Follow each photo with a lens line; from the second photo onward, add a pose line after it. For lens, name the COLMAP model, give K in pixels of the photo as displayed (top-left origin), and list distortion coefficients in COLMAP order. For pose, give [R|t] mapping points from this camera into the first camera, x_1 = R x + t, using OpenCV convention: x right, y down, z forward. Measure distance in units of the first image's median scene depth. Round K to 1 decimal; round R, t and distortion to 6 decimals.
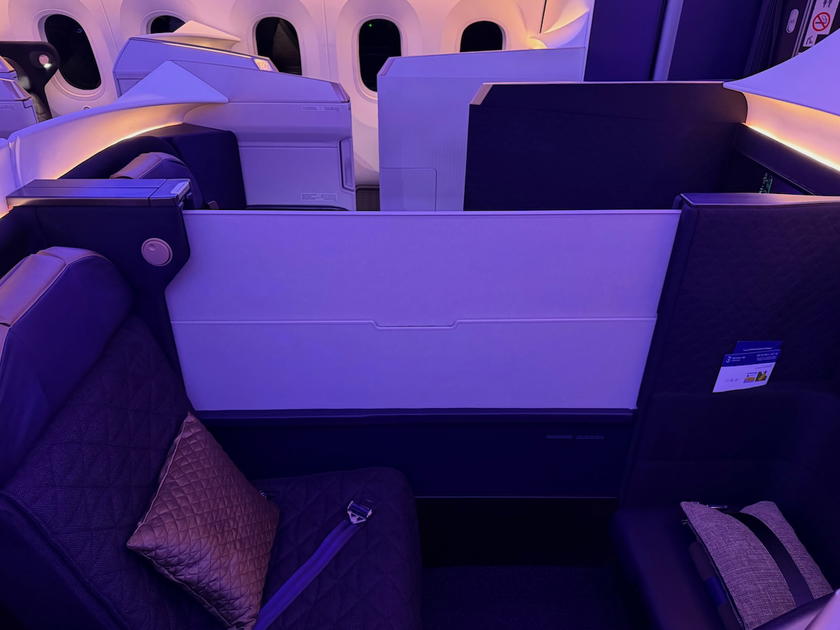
lens RADIAL K [[602.4, 0, 420.0], [0, 602.4, 315.0], [0, 0, 1]] dist [0.000428, -0.007230]
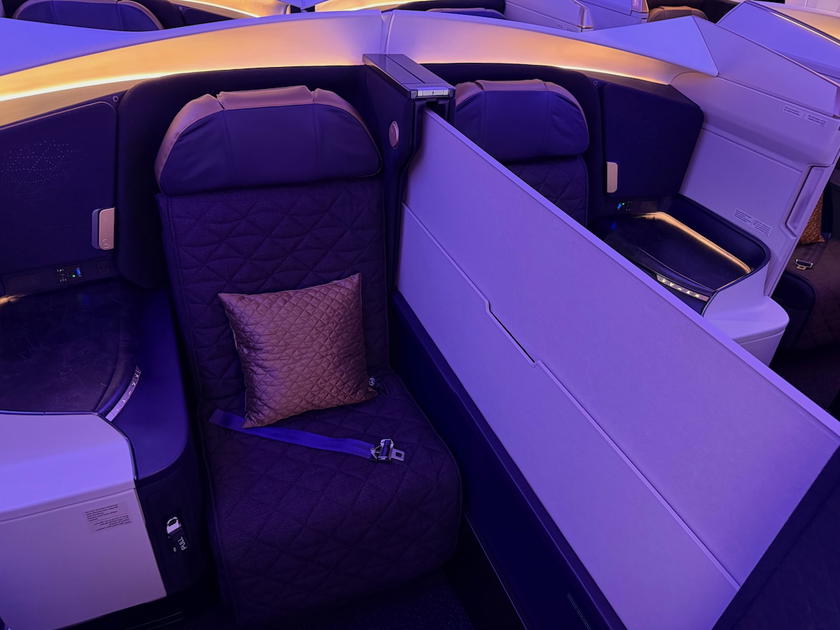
lens RADIAL K [[602.4, 0, 420.0], [0, 602.4, 315.0], [0, 0, 1]] dist [0.000428, -0.007230]
pose [[0.363812, 0.550157, -0.751644, 0.364114], [-0.534007, 0.784356, 0.315629, -0.128526], [0.763202, 0.286553, 0.579145, 0.271106]]
